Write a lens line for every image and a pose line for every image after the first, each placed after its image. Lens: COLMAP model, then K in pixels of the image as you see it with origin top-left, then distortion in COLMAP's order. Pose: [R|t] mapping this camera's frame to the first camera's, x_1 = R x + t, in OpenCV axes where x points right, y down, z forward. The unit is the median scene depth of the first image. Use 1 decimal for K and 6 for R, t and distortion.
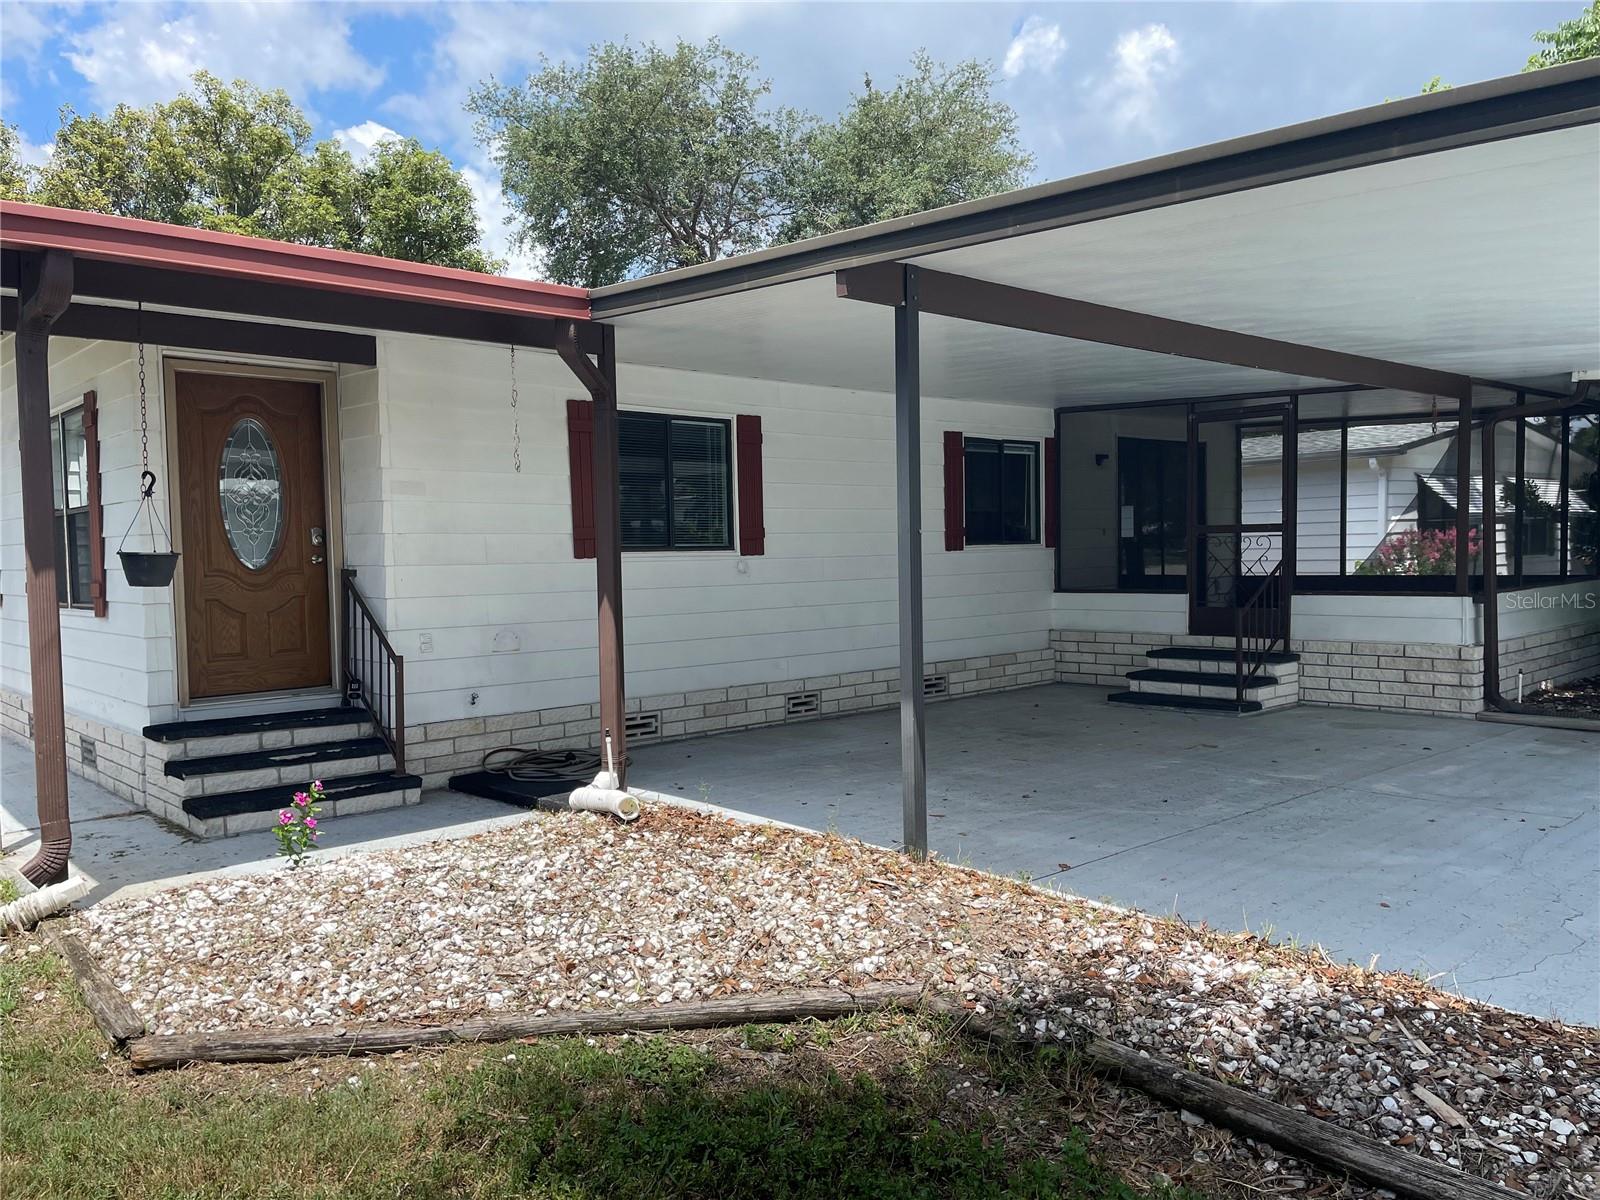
lens RADIAL K [[1224.8, 0, 798.7], [0, 1224.8, 556.2], [0, 0, 1]] dist [-0.007310, -0.002726]
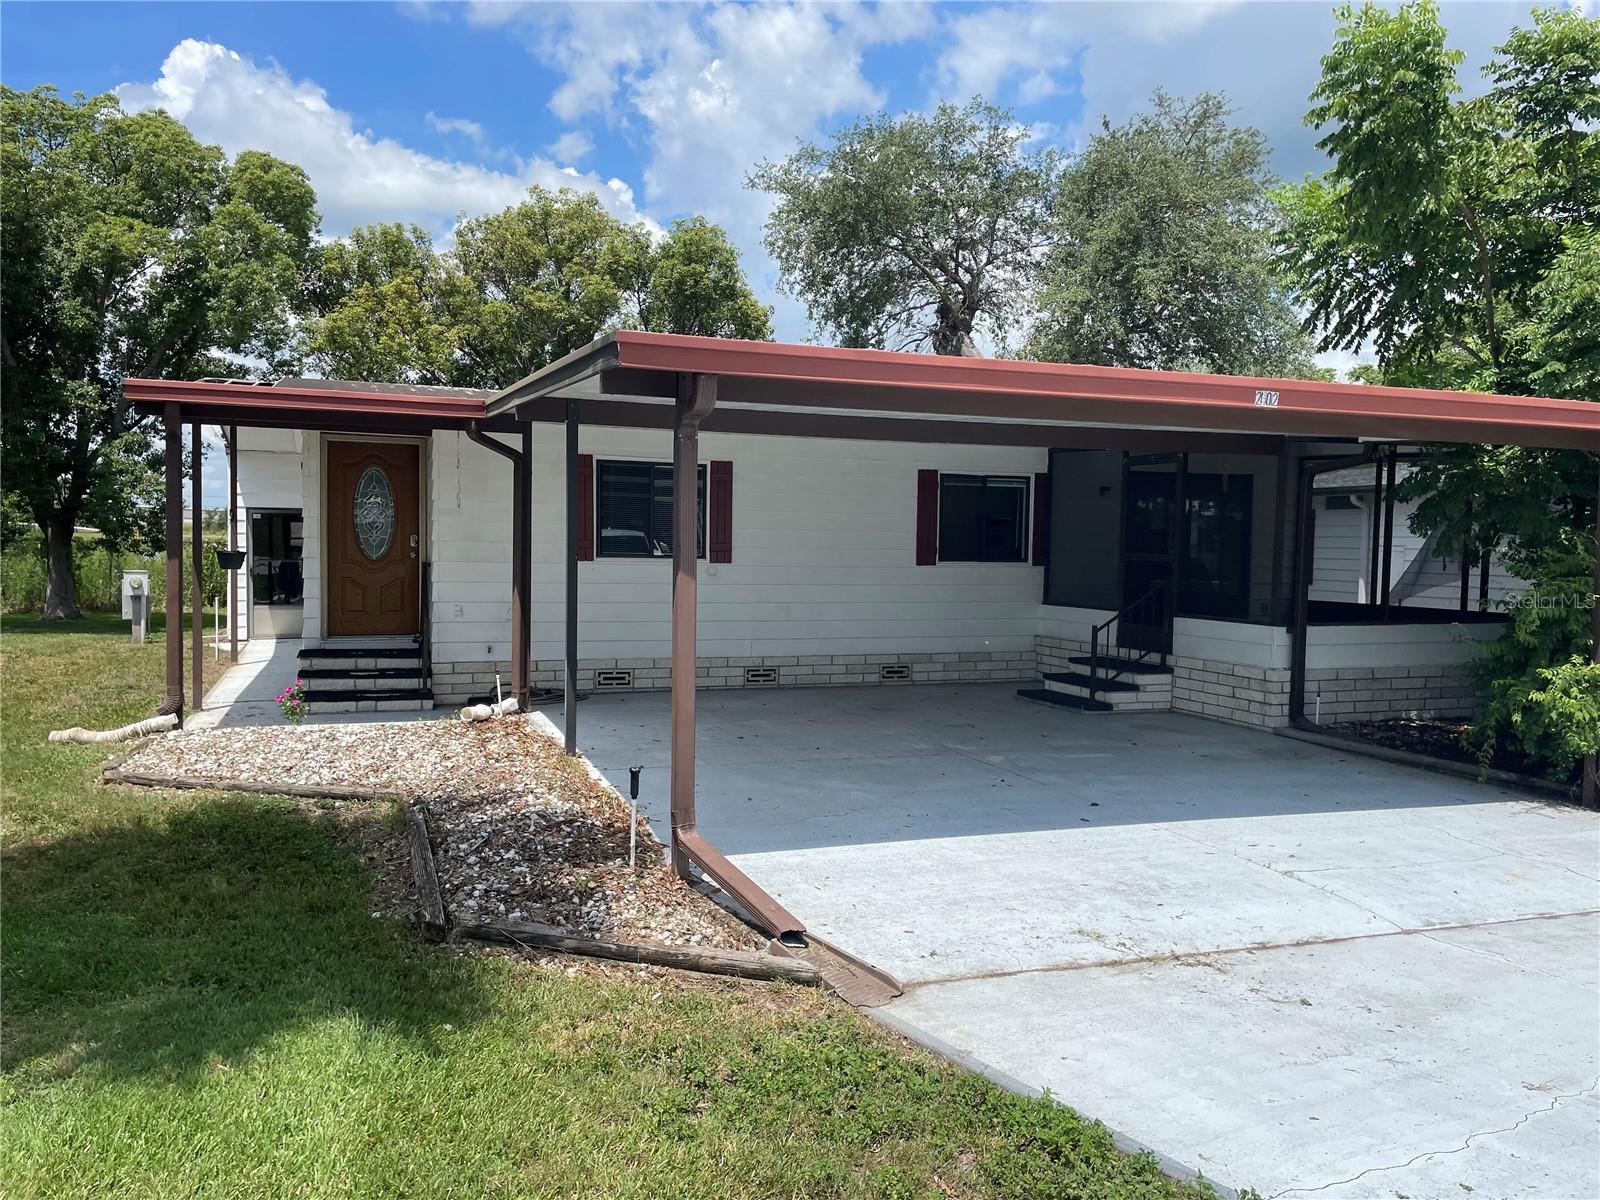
lens RADIAL K [[1215.3, 0, 800.0], [0, 1215.3, 600.0], [0, 0, 1]] dist [-0.014549, -0.004832]
pose [[0.914790, 0.052658, -0.400483, 0.536671], [-0.036679, 0.998199, 0.047465, -0.024960], [0.402261, -0.028731, 0.915074, -0.185563]]
